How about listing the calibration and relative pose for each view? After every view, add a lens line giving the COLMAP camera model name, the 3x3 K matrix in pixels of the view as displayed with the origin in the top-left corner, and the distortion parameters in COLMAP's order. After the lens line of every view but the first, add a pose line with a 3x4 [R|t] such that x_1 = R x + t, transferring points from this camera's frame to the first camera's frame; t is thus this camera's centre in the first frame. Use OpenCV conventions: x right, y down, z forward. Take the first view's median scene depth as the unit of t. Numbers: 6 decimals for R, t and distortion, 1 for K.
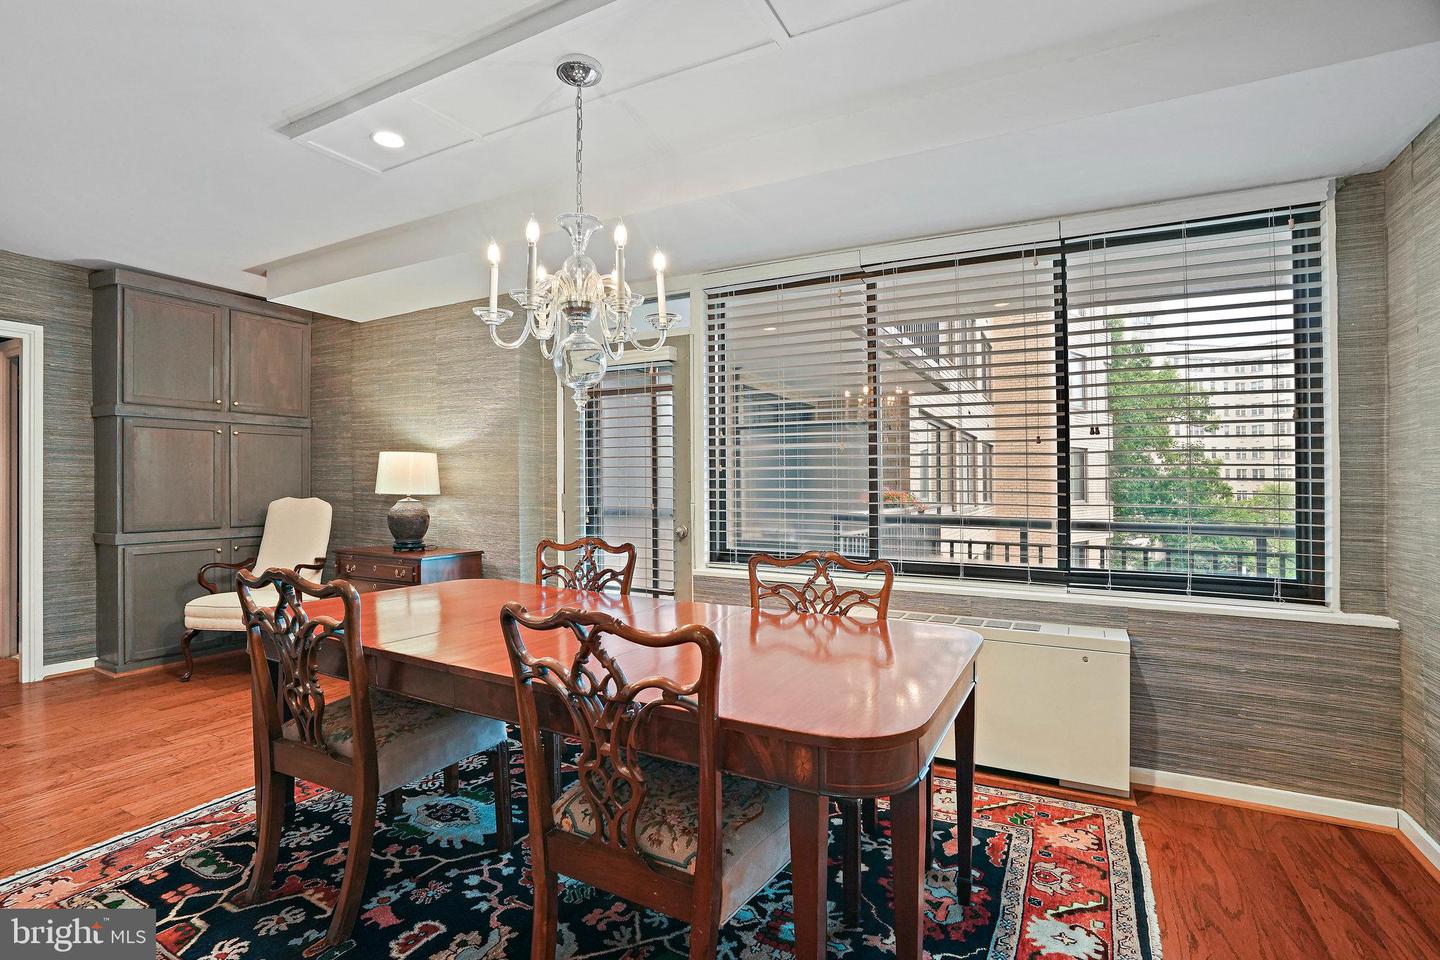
lens RADIAL K [[688.5, 0, 710.7], [0, 688.5, 466.8], [0, 0, 1]] dist [-0.043803, 0.015445]
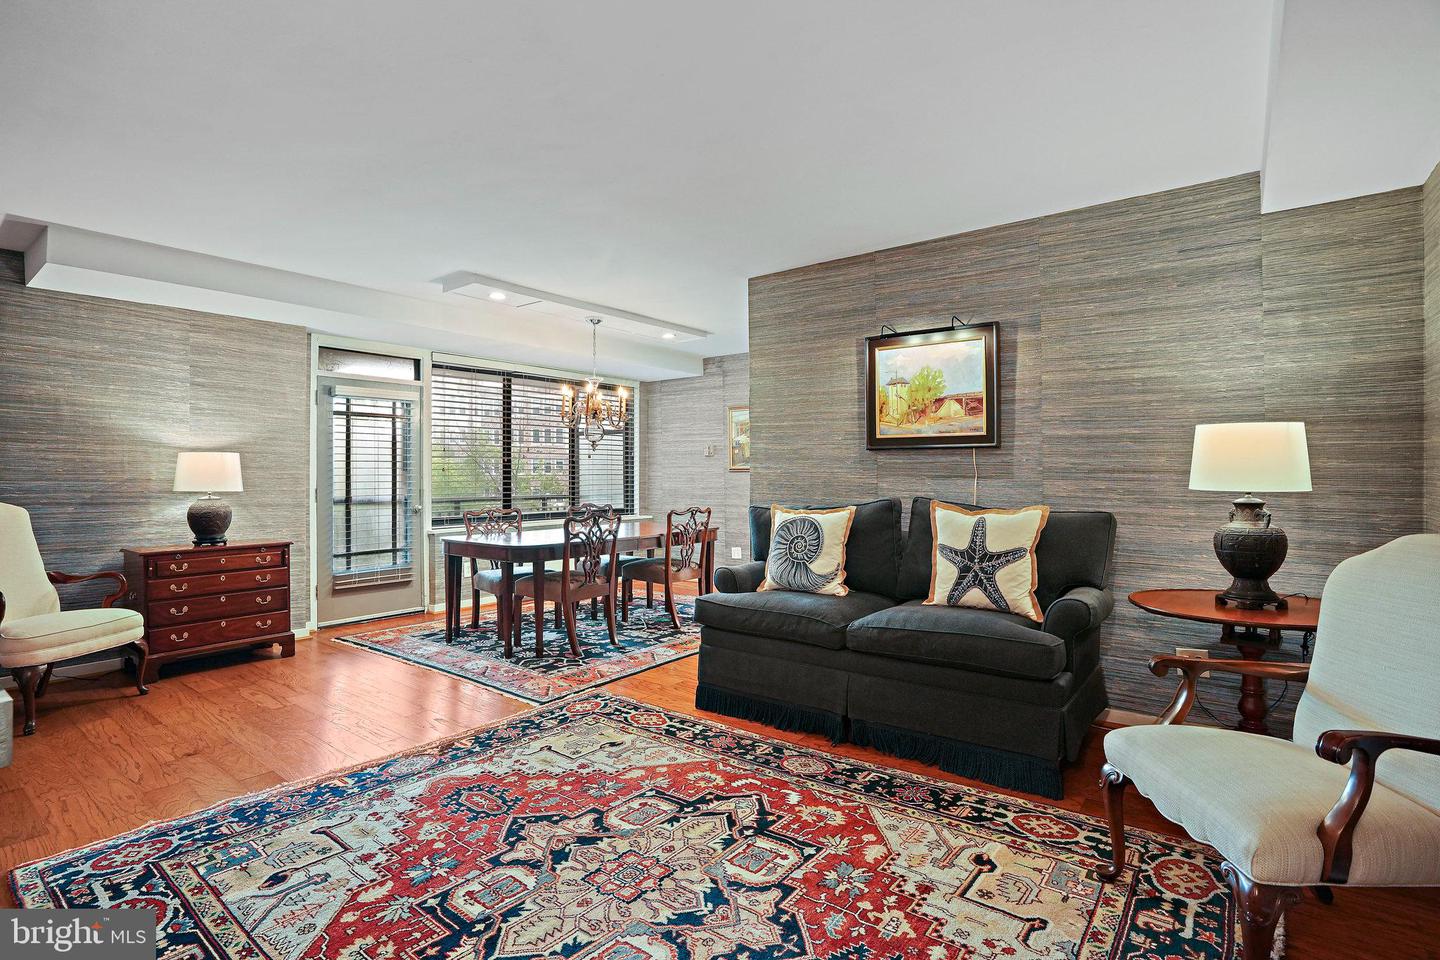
lens RADIAL K [[688.5, 0, 710.2], [0, 688.5, 469.8], [0, 0, 1]] dist [-0.043803, 0.015445]
pose [[0.146393, 0.002953, 0.989222, -2.136000], [-0.021332, 0.999772, 0.000172, -0.017023], [-0.988996, -0.021127, 0.146423, 0.130700]]
